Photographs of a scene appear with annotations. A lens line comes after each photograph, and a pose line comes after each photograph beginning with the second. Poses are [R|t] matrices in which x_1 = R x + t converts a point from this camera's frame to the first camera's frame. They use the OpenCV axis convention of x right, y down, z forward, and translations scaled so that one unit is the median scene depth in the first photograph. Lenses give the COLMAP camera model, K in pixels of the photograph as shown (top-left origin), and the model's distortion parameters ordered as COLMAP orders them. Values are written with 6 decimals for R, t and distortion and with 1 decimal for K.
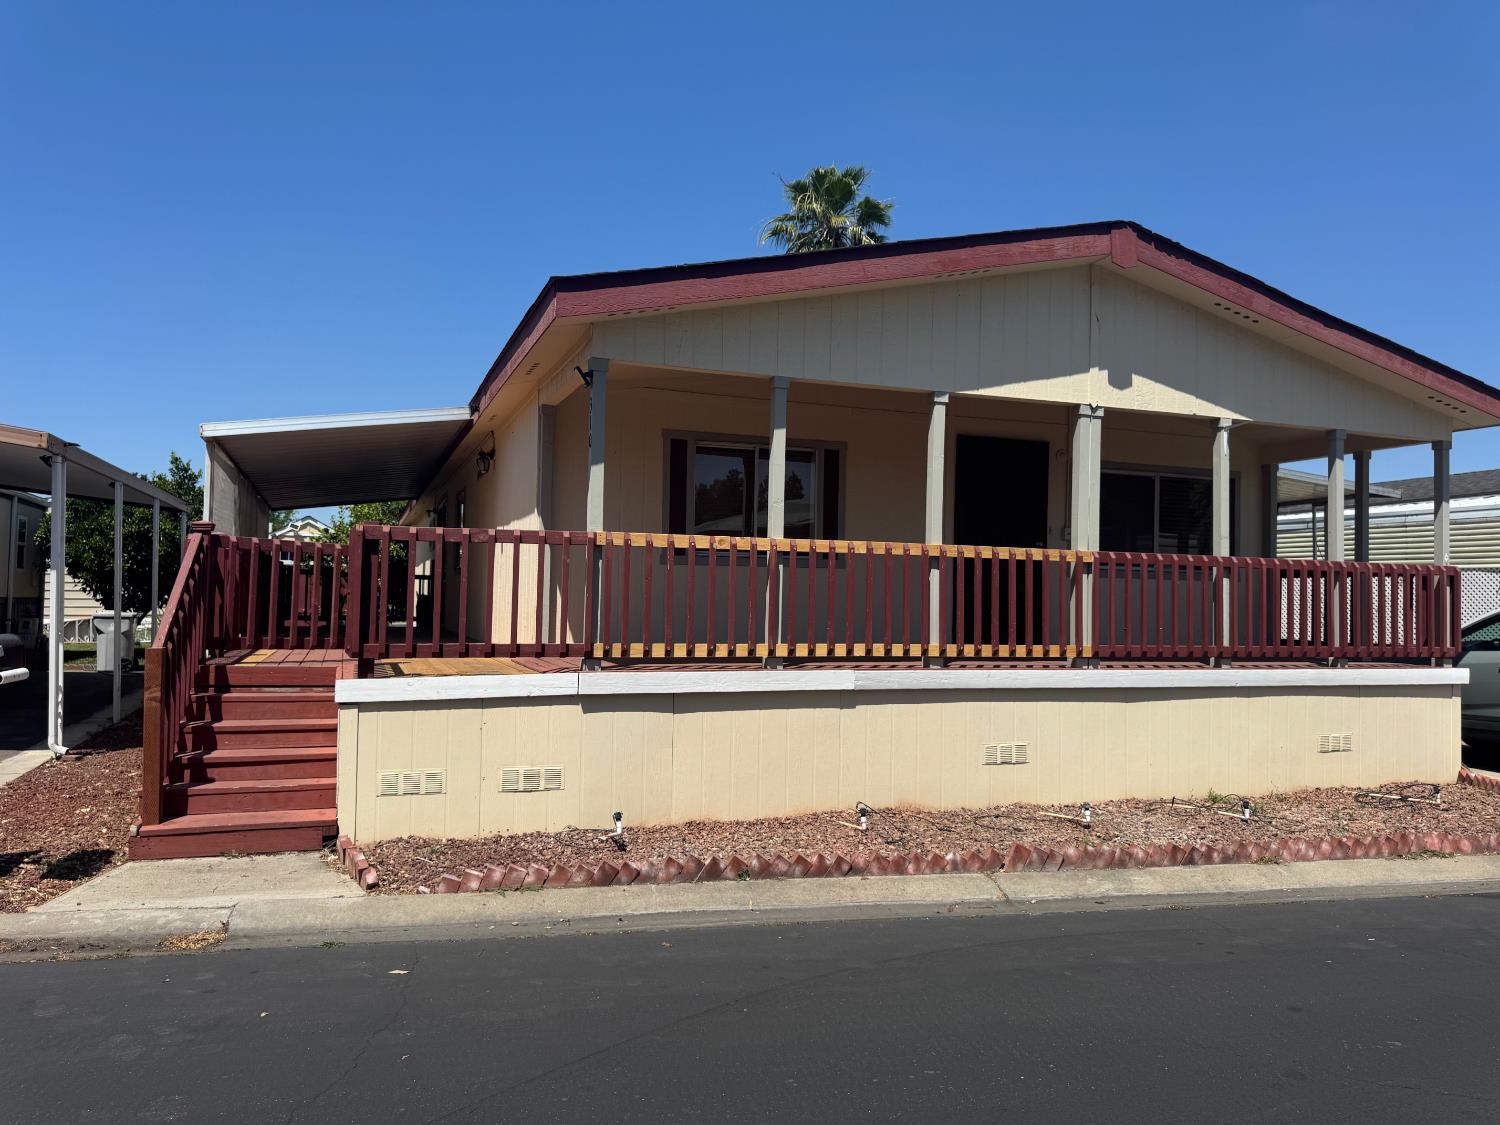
lens RADIAL K [[1043.3, 0, 734.8], [0, 1043.3, 566.5], [0, 0, 1]] dist [0.064333, -0.066480]
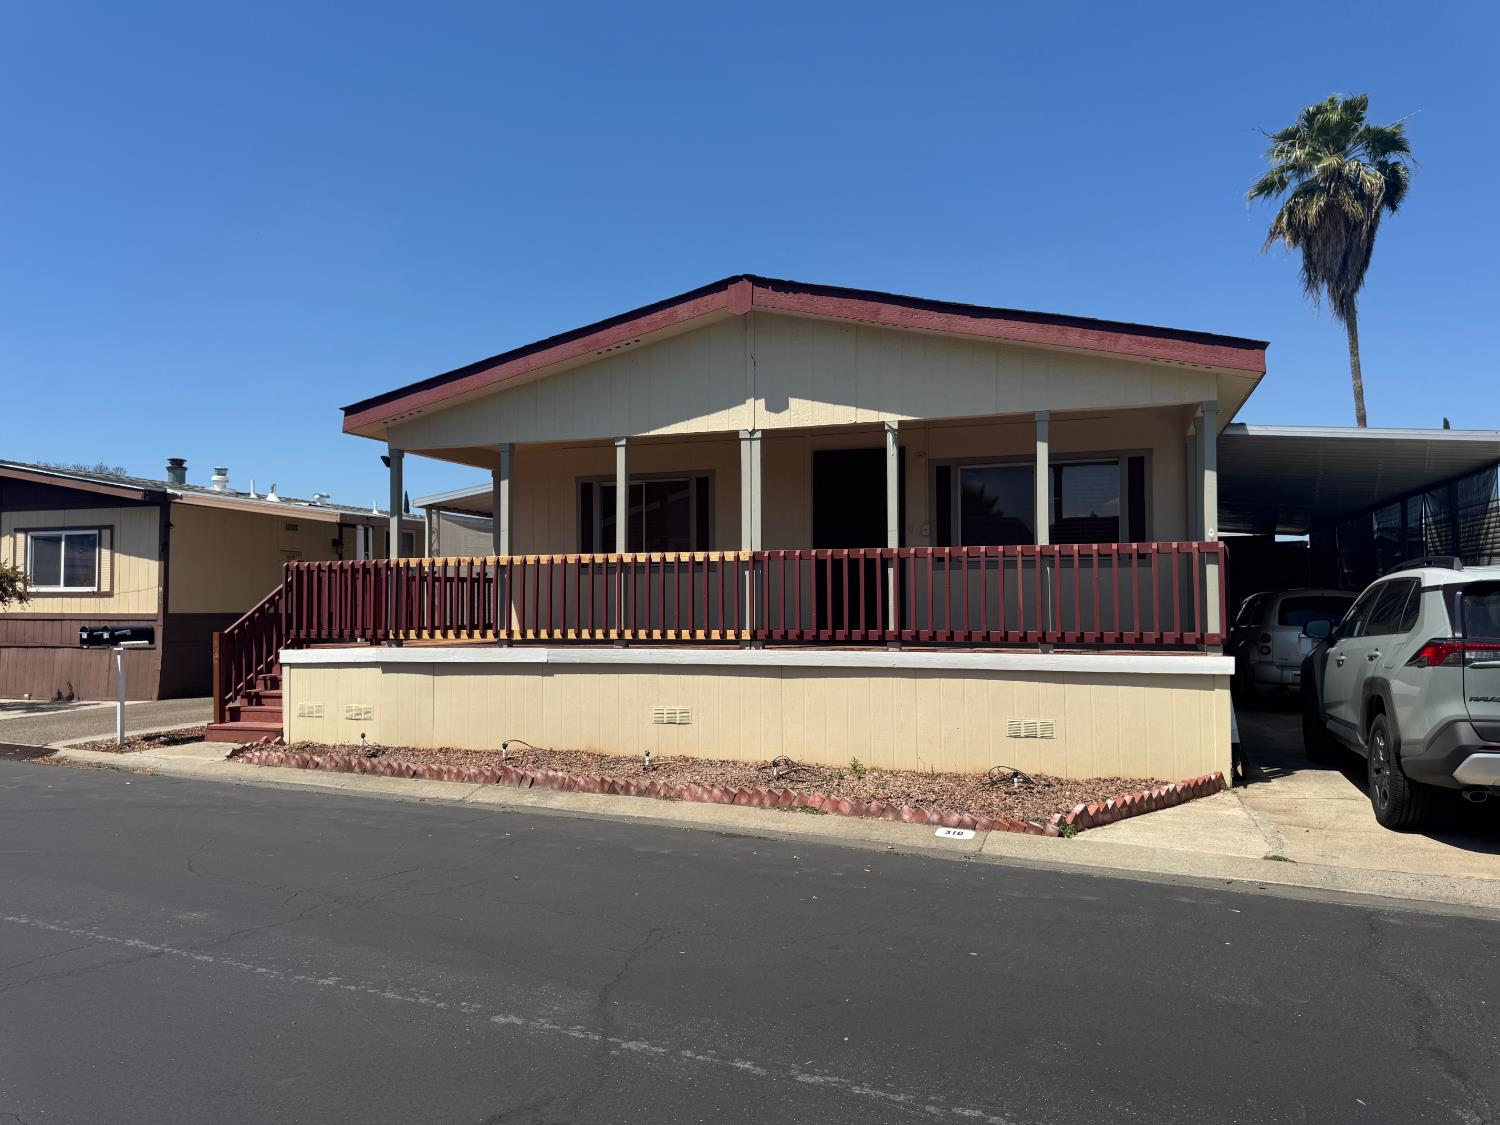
lens RADIAL K [[1043.3, 0, 755.3], [0, 1043.3, 569.1], [0, 0, 1]] dist [0.064333, -0.066480]
pose [[0.786784, -0.042921, -0.615735, 1.071272], [0.038015, 0.999055, -0.021066, 0.029875], [0.616057, -0.006833, 0.787672, 0.070802]]
